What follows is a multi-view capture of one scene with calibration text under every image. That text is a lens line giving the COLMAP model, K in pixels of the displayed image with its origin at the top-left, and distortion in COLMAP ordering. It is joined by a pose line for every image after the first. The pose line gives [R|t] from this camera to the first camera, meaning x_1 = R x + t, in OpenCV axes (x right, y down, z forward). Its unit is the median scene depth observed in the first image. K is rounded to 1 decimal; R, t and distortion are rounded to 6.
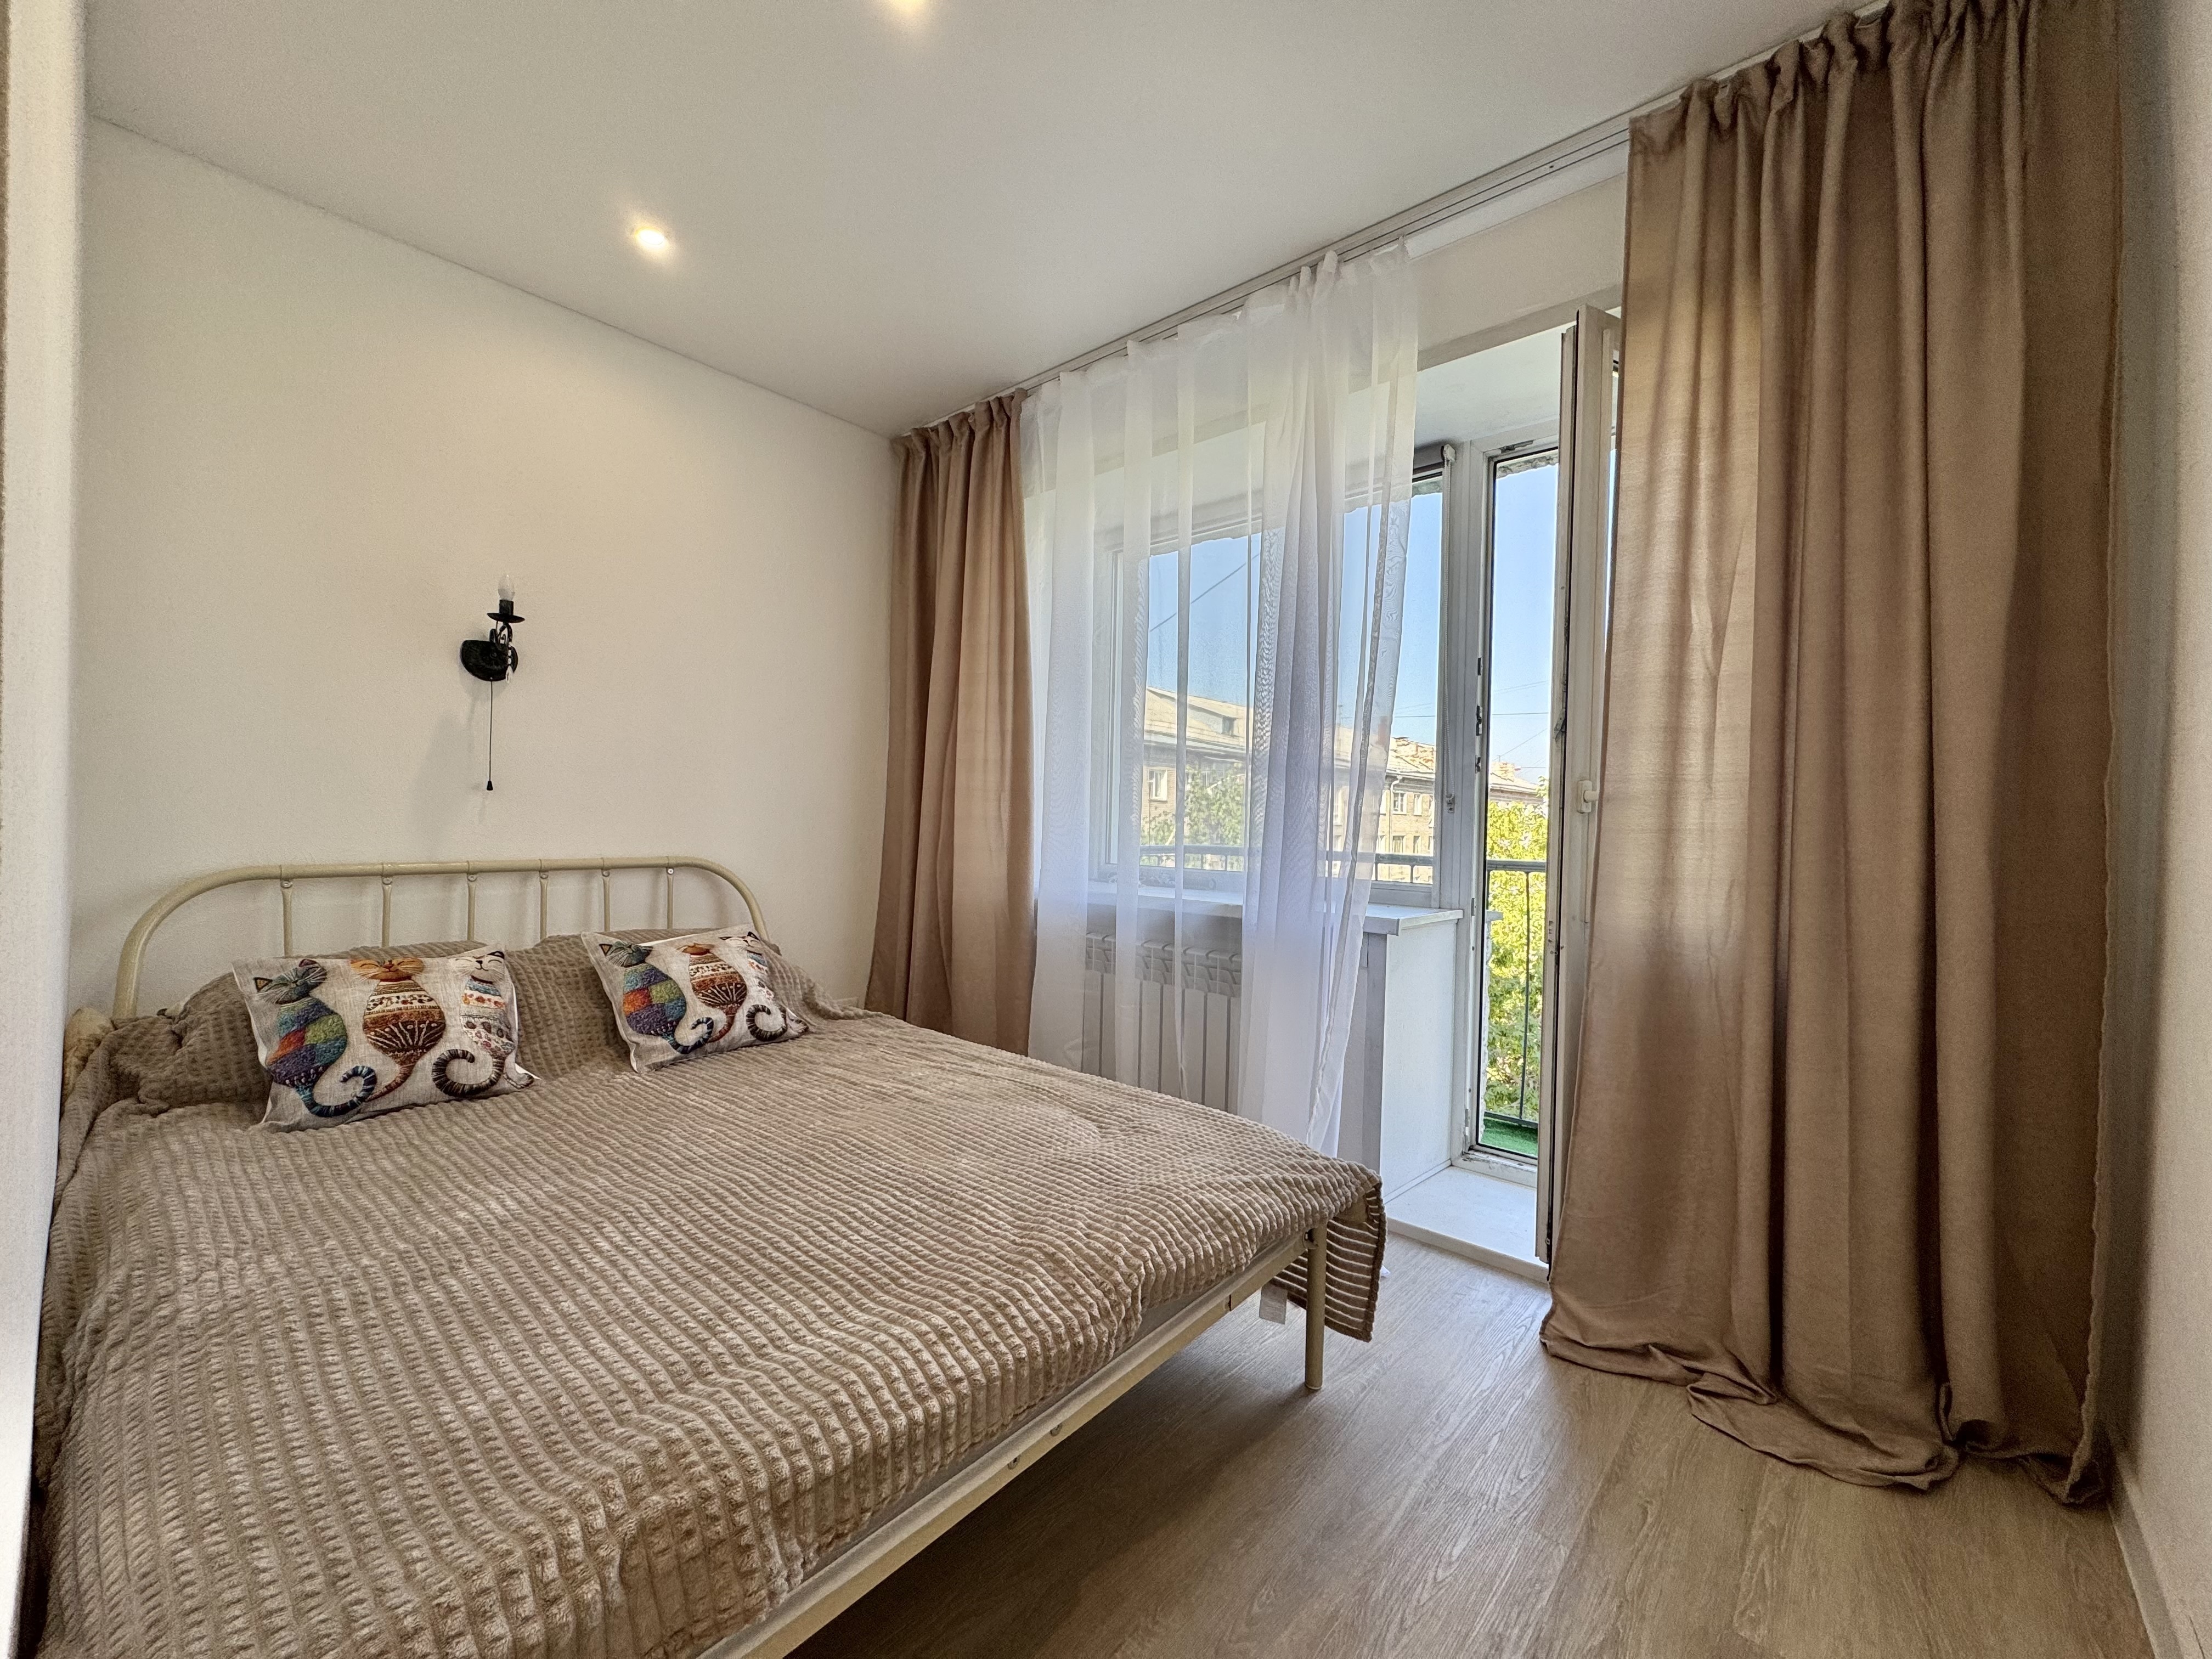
lens RADIAL K [[880.7, 0, 1106.0], [0, 880.7, 829.5], [0, 0, 1]] dist [-0.007096, -0.000243]
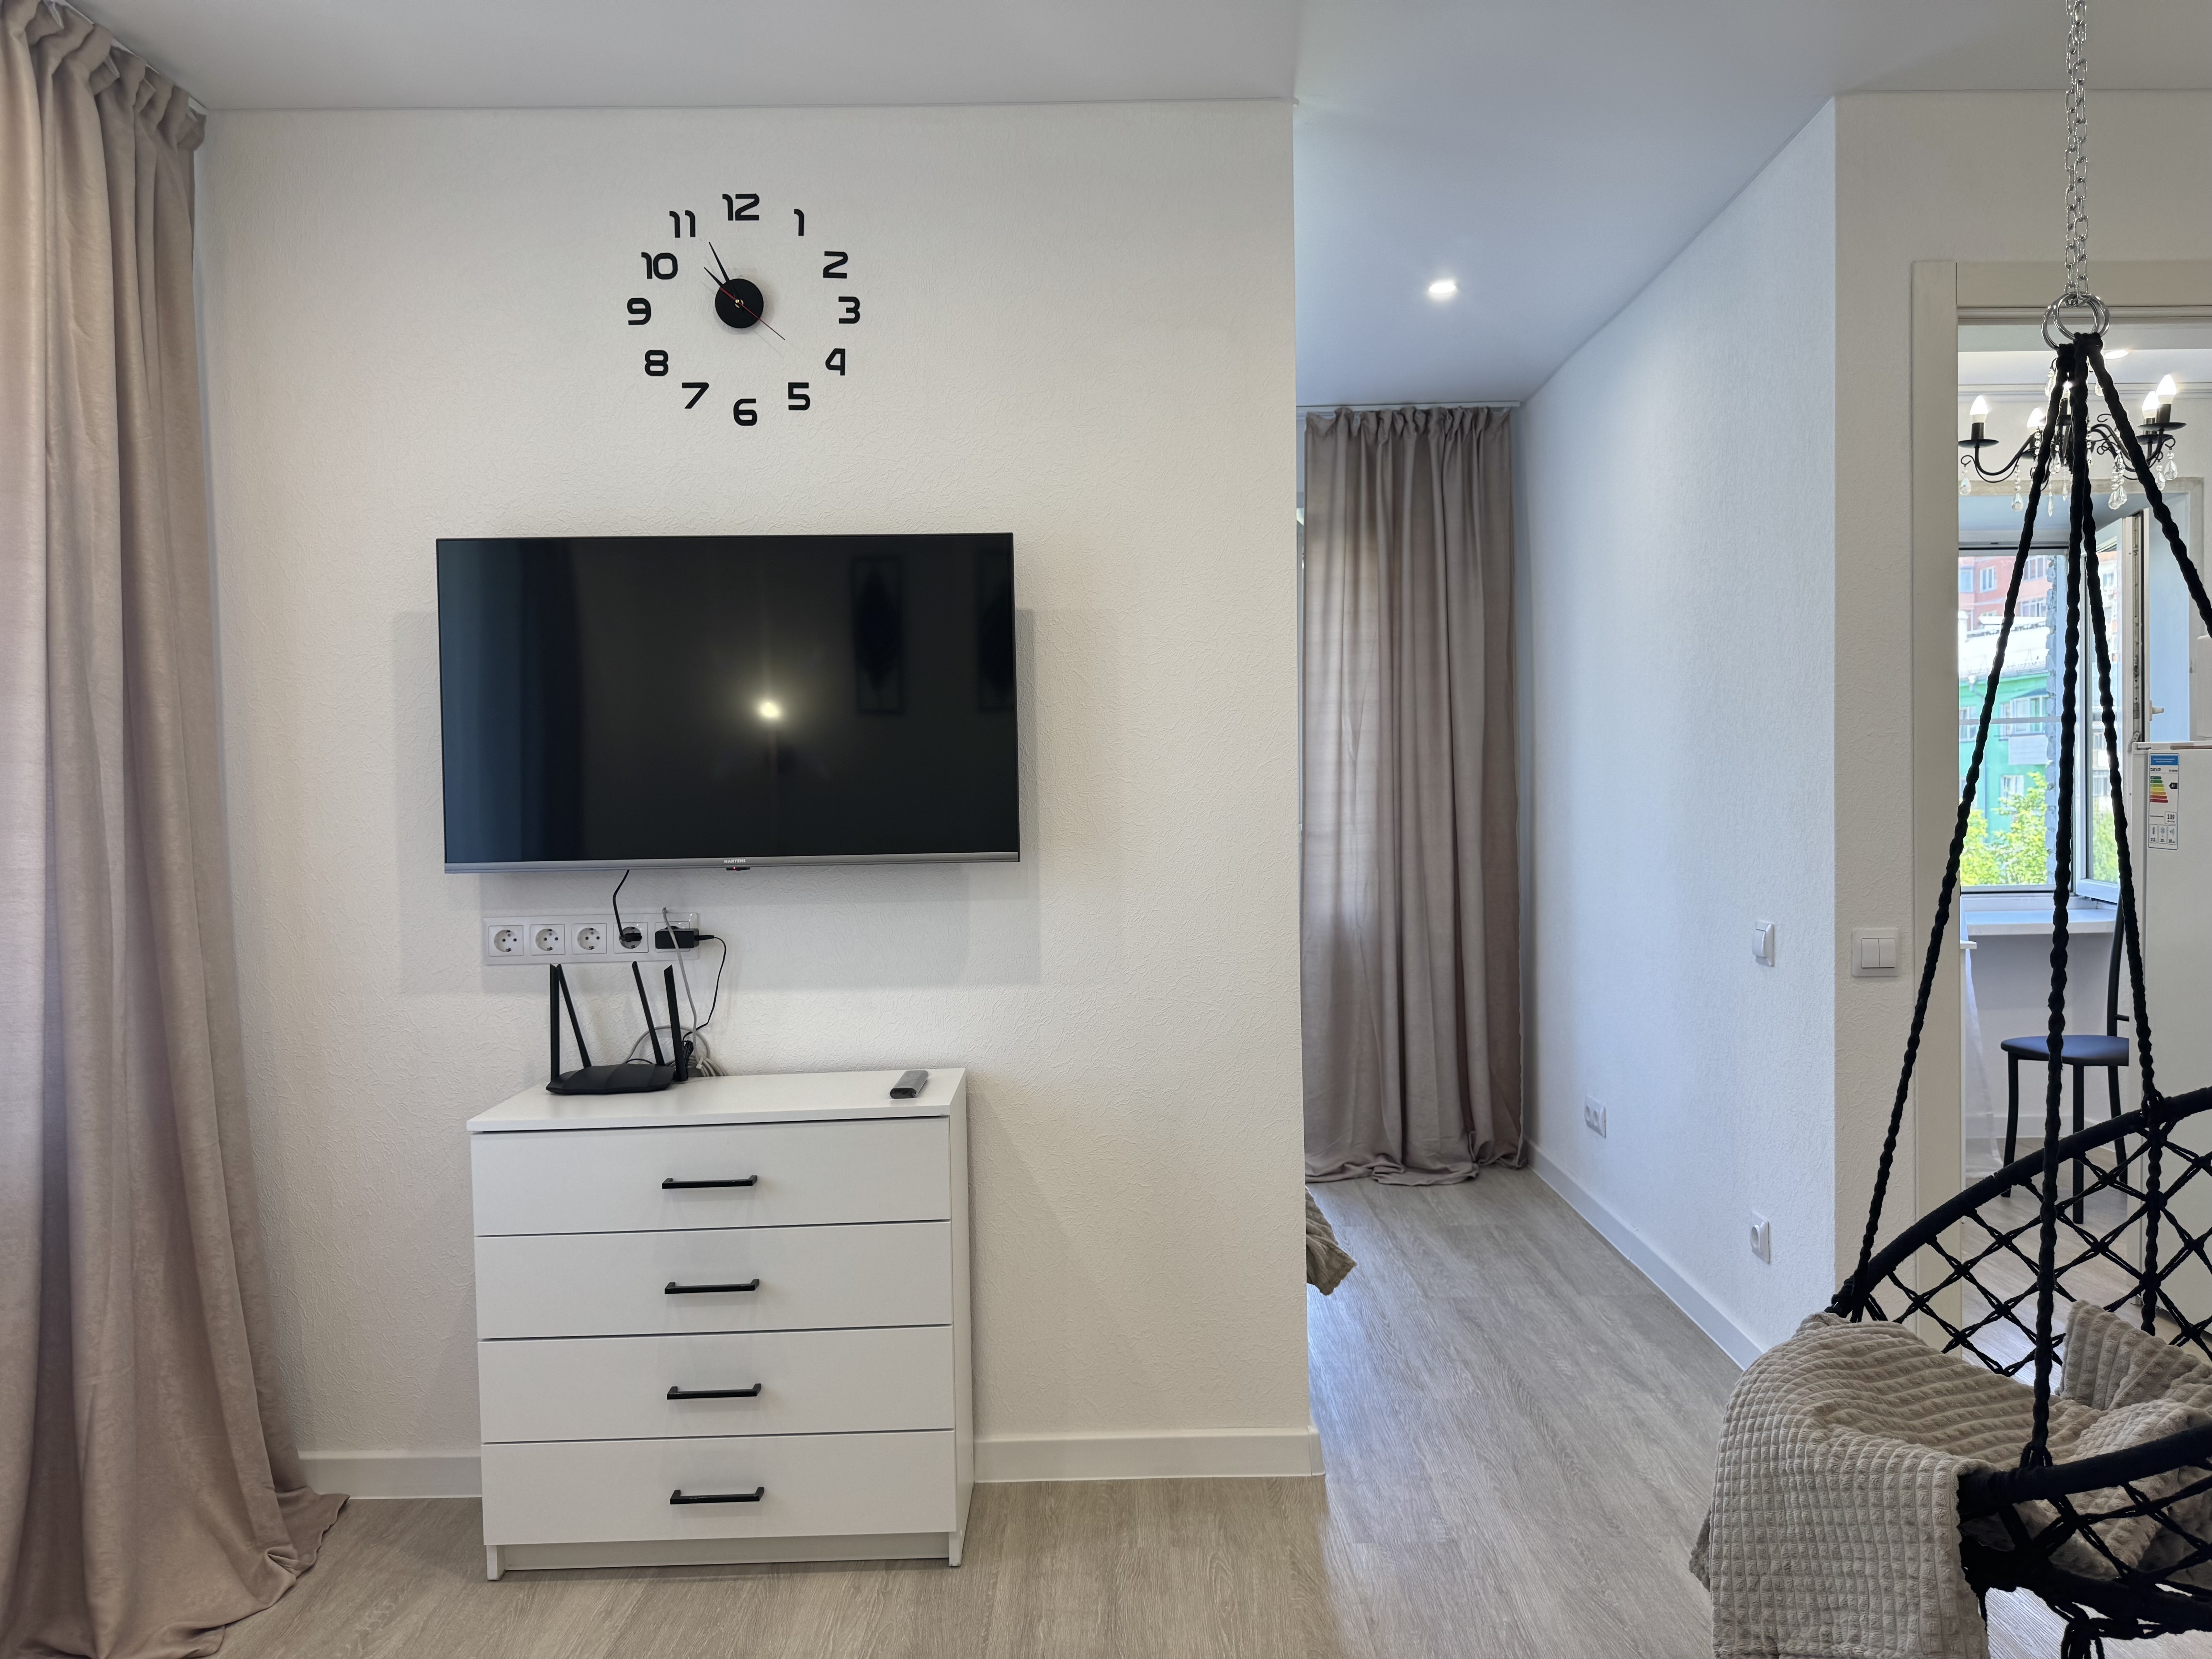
lens RADIAL K [[1548.1, 0, 1103.8], [0, 1548.1, 825.7], [0, 0, 1]] dist [0.068188, -0.100287]
pose [[0.743166, -0.042961, 0.667726, -1.683995], [0.036101, 0.999058, 0.024099, -0.142595], [-0.668132, 0.006196, 0.744017, -0.905780]]
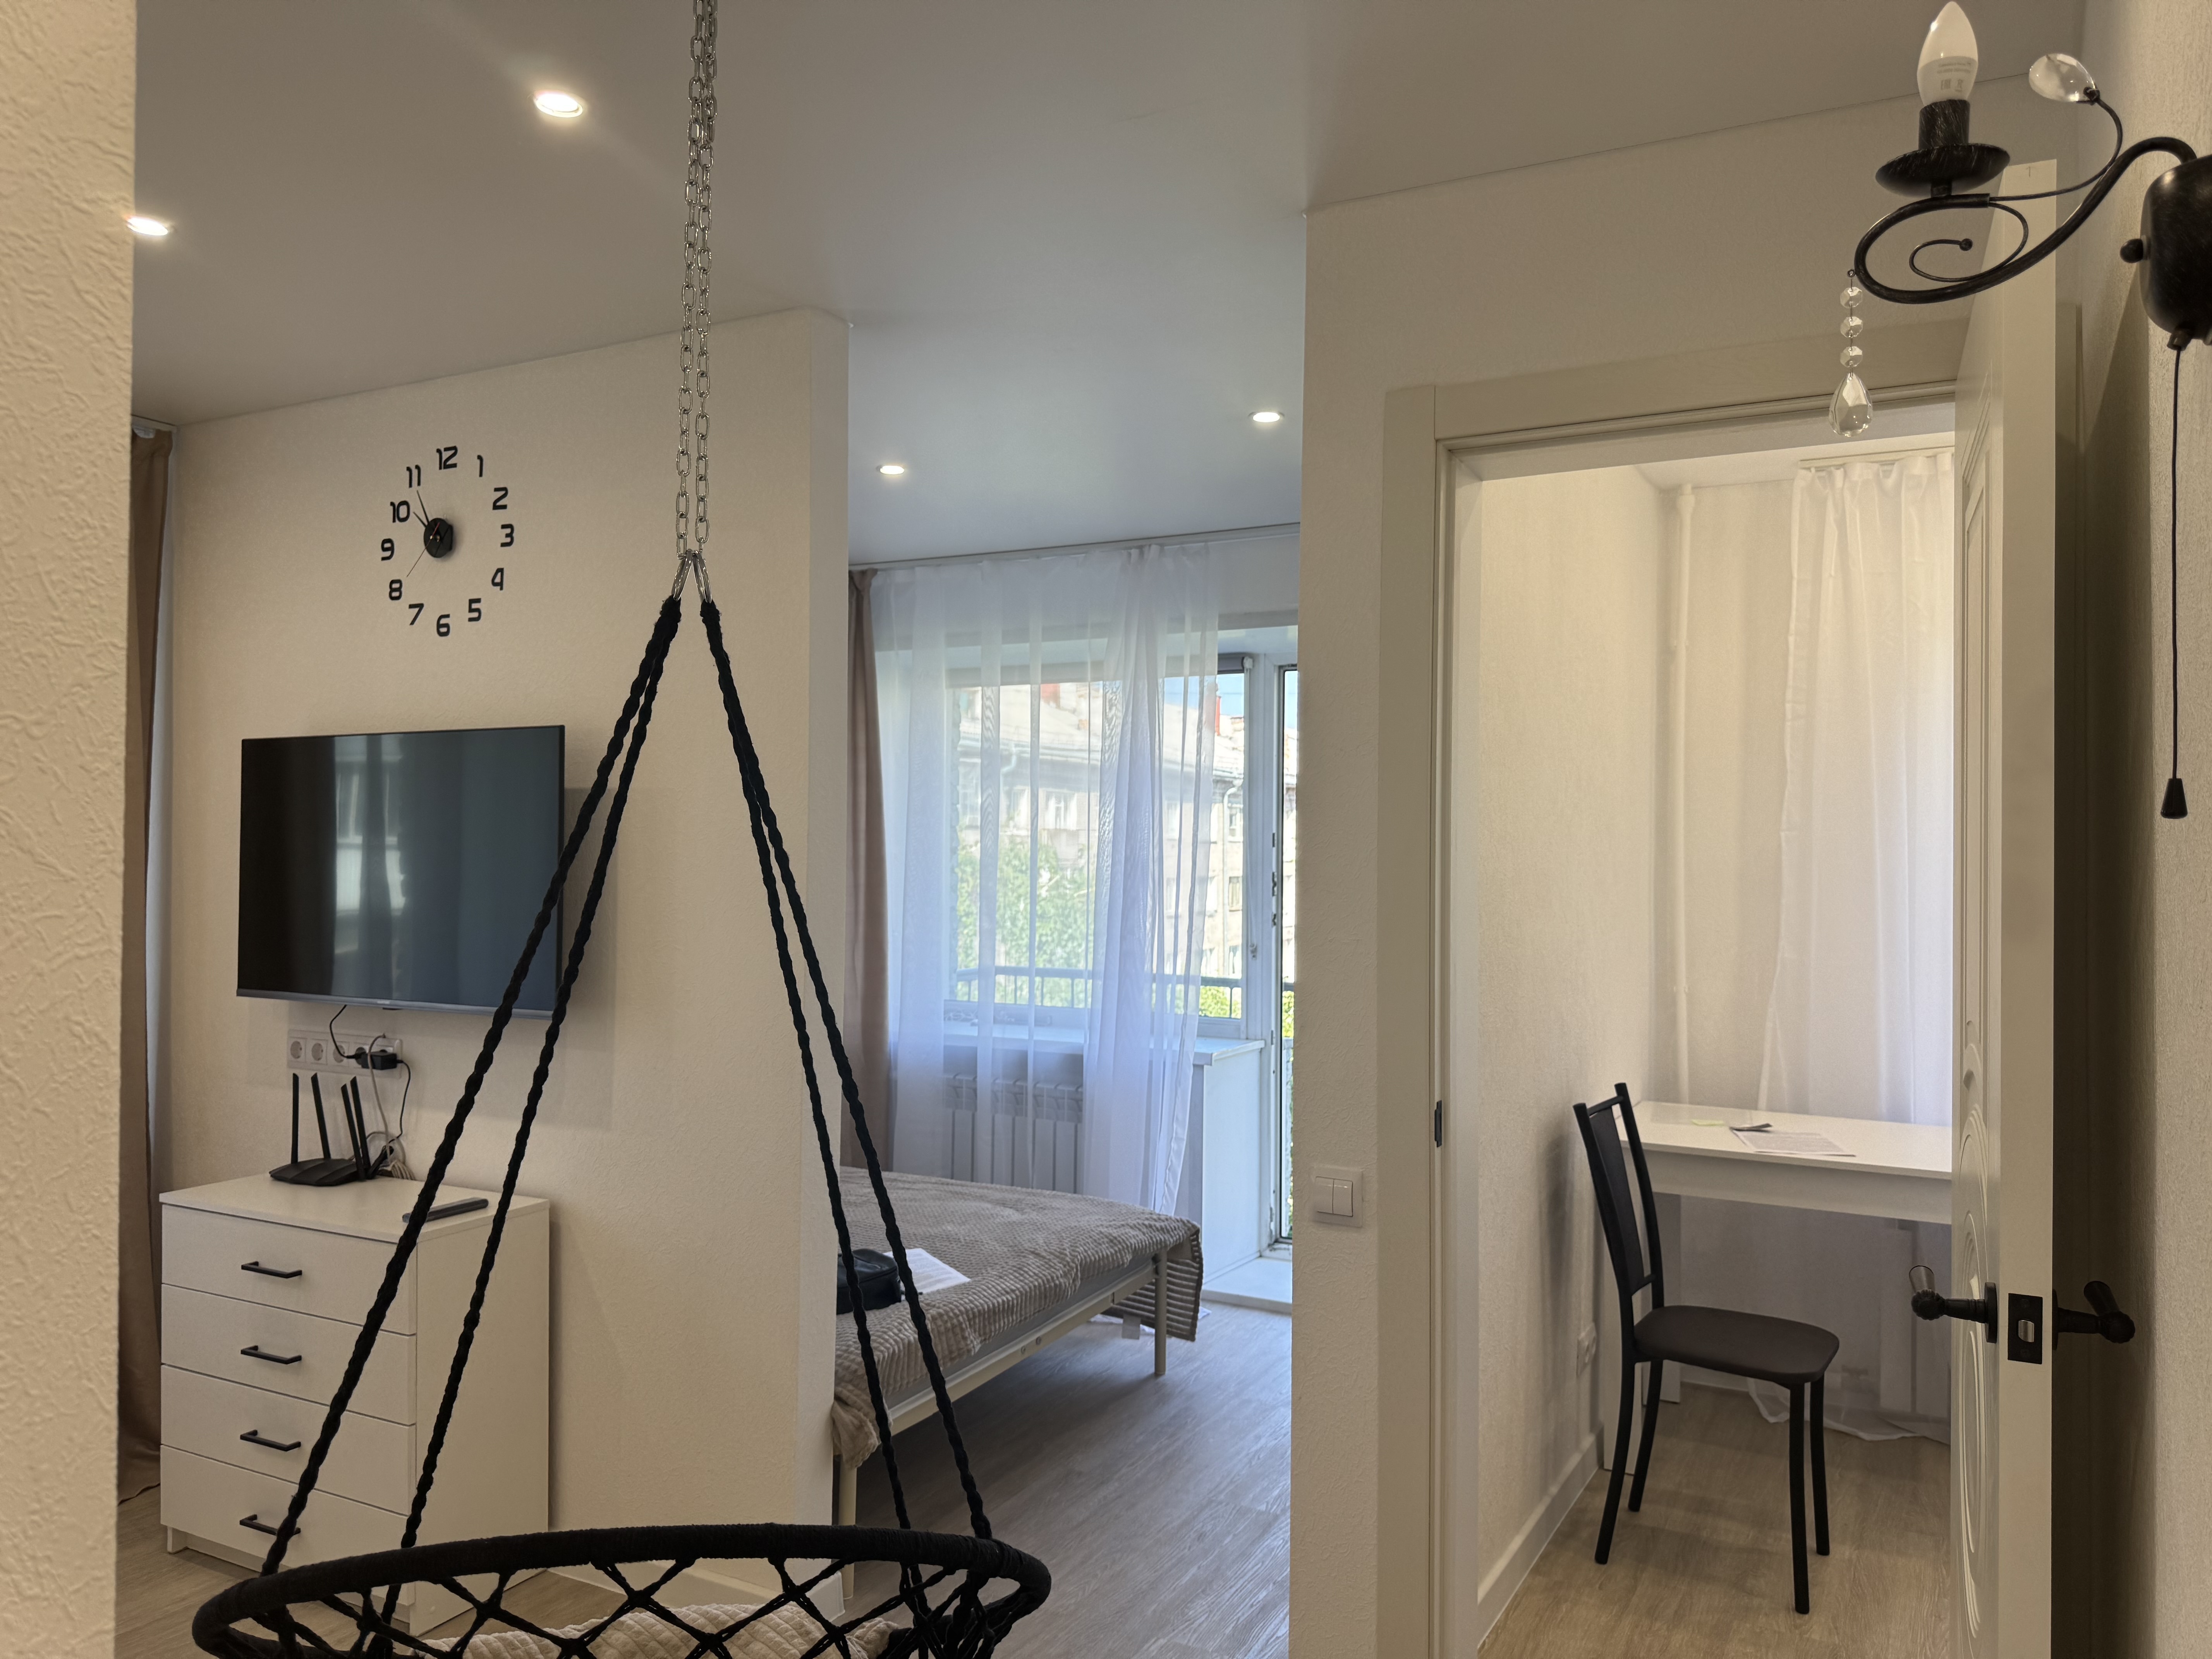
lens RADIAL K [[1512.8, 0, 1107.3], [0, 1512.8, 815.4], [0, 0, 1]] dist [0.171157, -0.263601]
pose [[0.972593, -0.005882, 0.232438, -0.451829], [0.013598, 0.999408, -0.031607, -0.240585], [-0.232114, 0.033902, 0.972098, -1.550125]]
